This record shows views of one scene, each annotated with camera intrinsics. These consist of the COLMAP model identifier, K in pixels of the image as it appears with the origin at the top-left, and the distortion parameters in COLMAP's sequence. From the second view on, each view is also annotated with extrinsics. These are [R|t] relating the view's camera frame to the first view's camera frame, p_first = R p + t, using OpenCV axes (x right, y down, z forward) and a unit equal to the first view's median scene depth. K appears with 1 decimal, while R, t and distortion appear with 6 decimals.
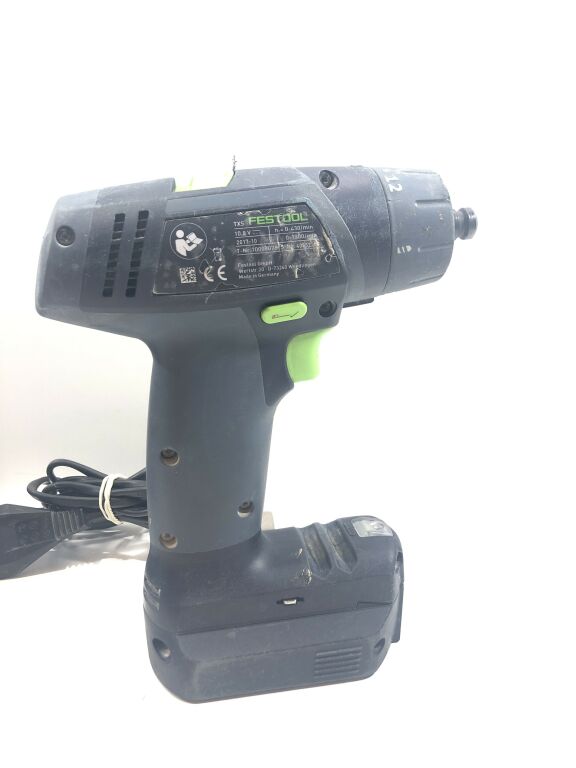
lens RADIAL K [[638.1, 0, 287.7], [0, 638.1, 386.0], [0, 0, 1]] dist [0.150680, -0.484533]
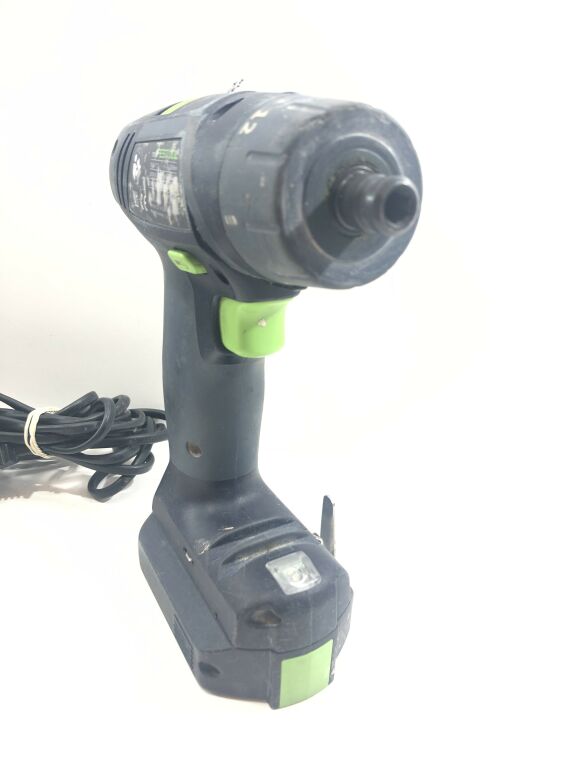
lens RADIAL K [[638.1, 0, 287.7], [0, 638.1, 386.0], [0, 0, 1]] dist [0.150680, -0.484533]
pose [[0.301022, 0.418749, -0.856758, 0.925008], [-0.296498, 0.894999, 0.333265, -0.318607], [0.906352, 0.153707, 0.393573, 0.849288]]
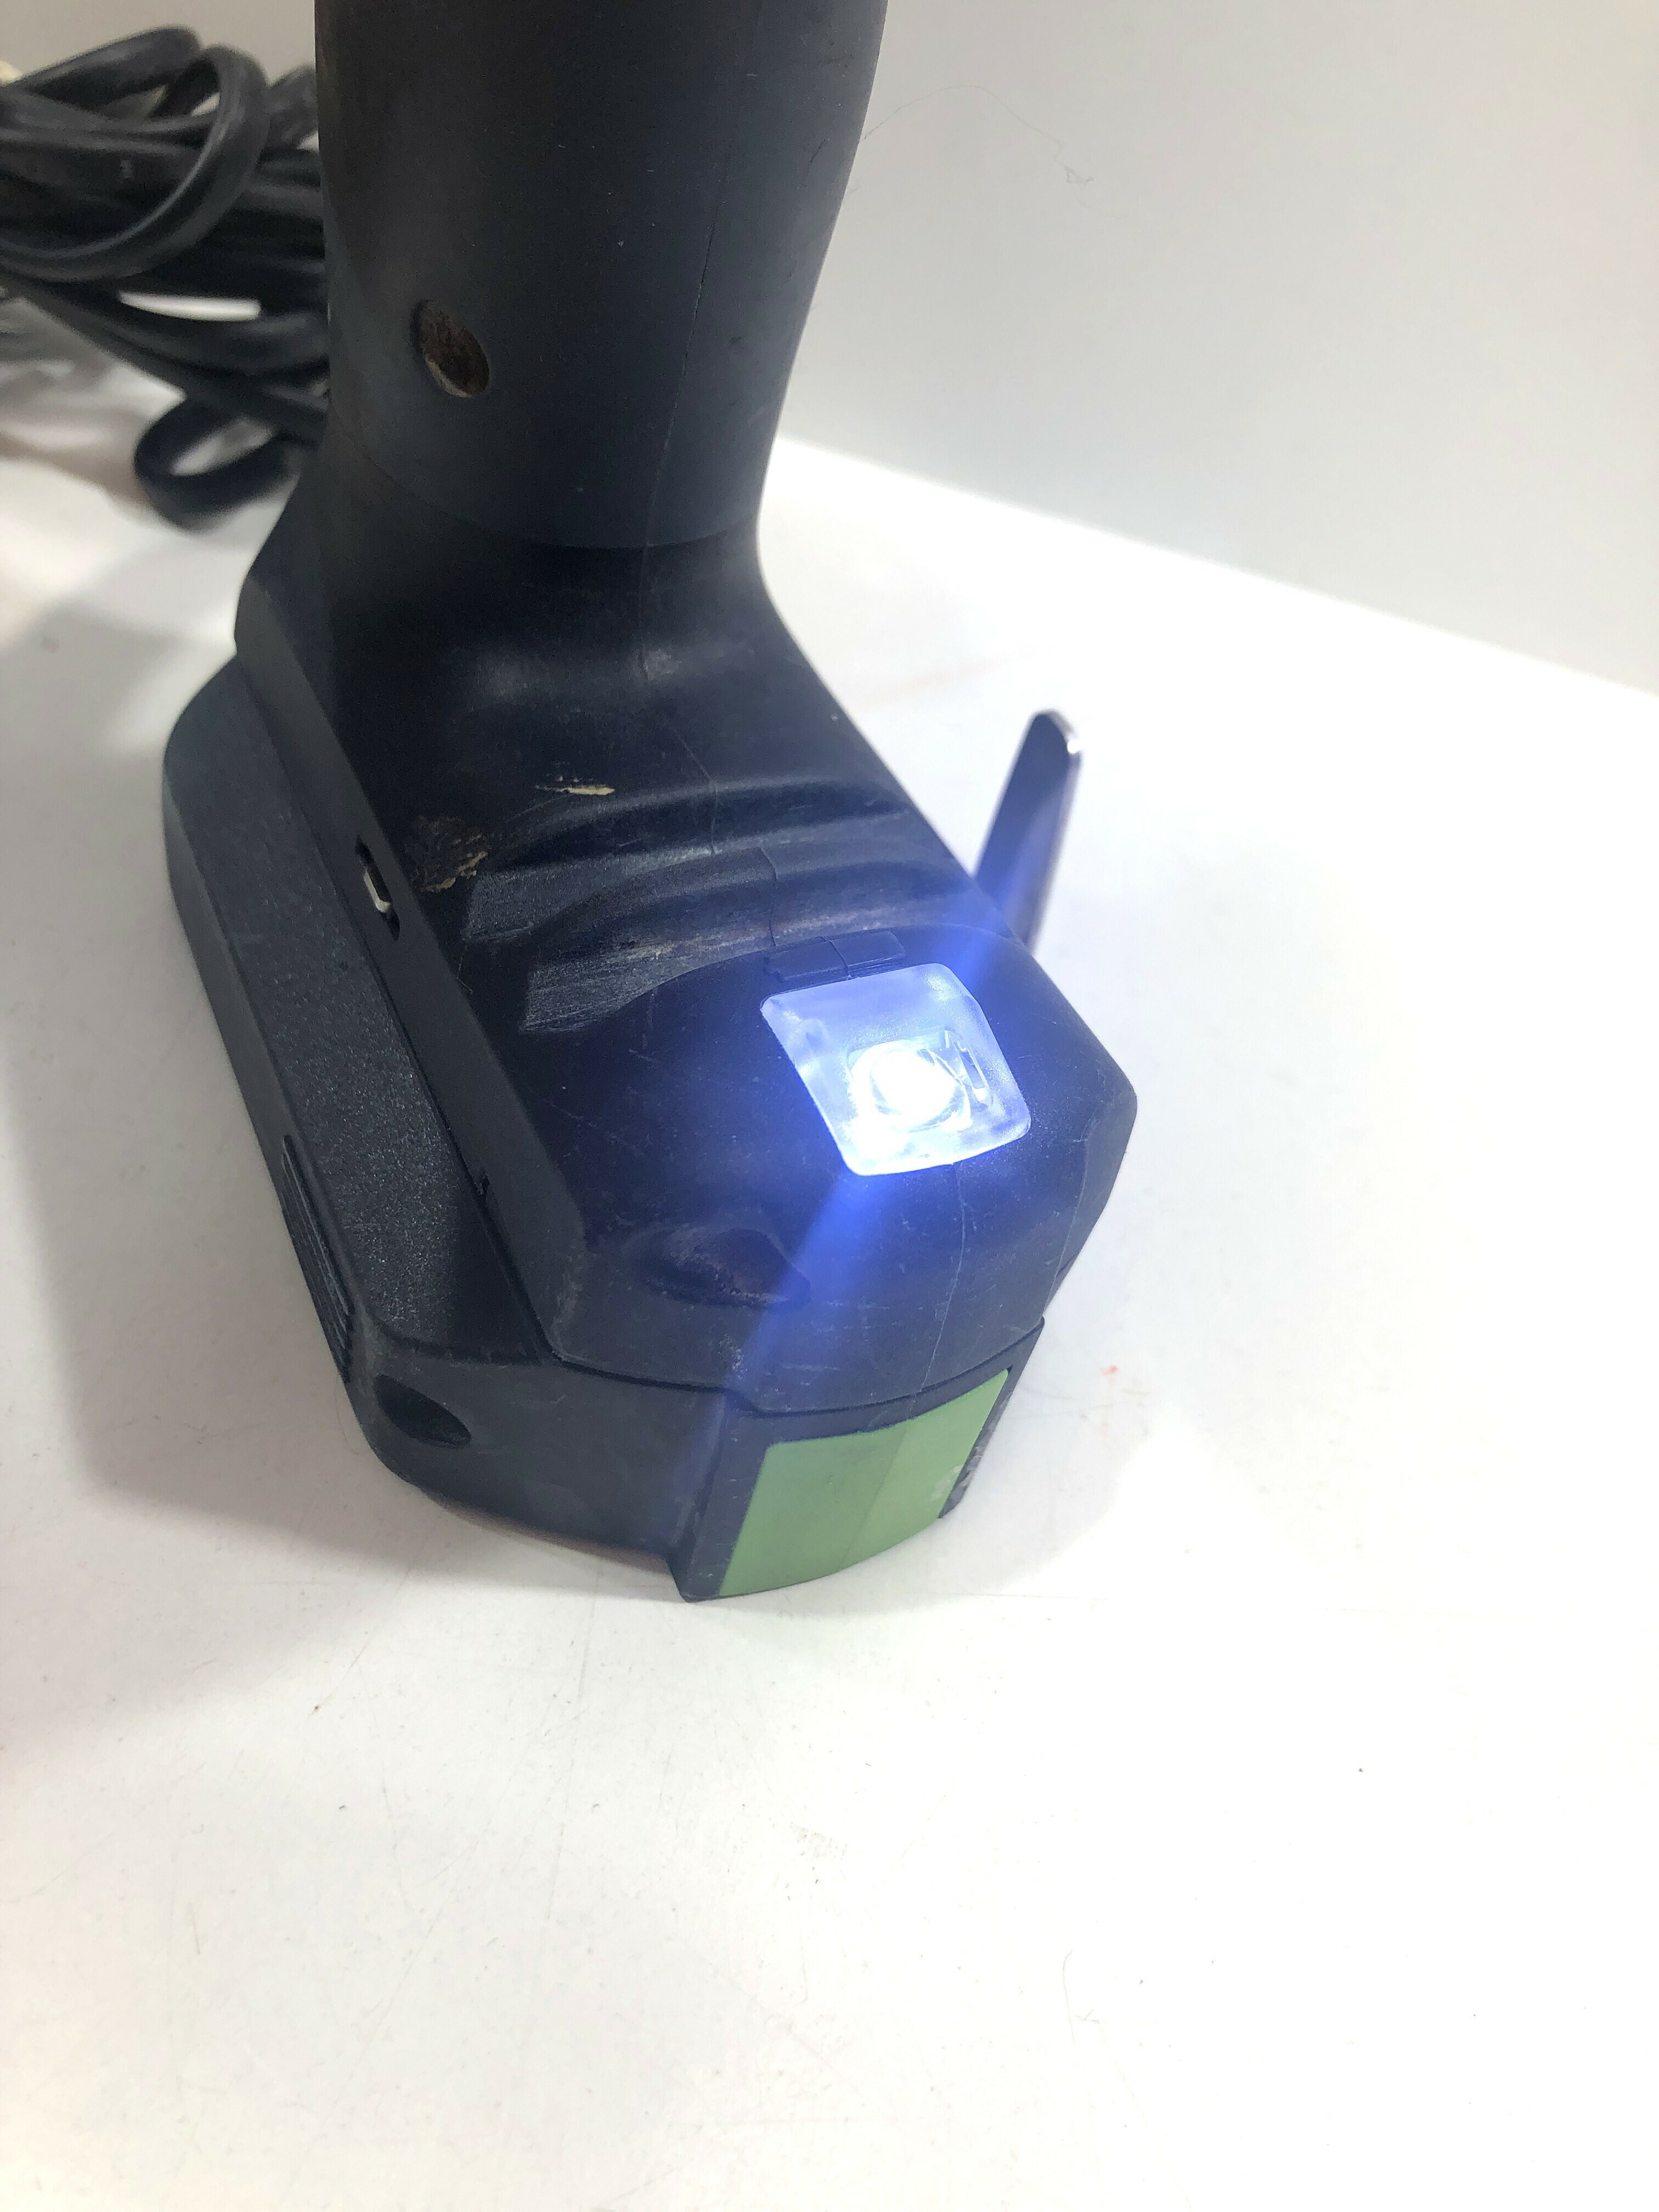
lens RADIAL K [[1837.8, 0, 828.7], [0, 1837.8, 1111.7], [0, 0, 1]] dist [0.150680, -0.484533]
pose [[0.246486, 0.744534, -0.620415, 0.534019], [-0.450889, 0.654762, 0.606618, -0.042194], [0.857872, 0.130215, 0.497092, 1.004556]]
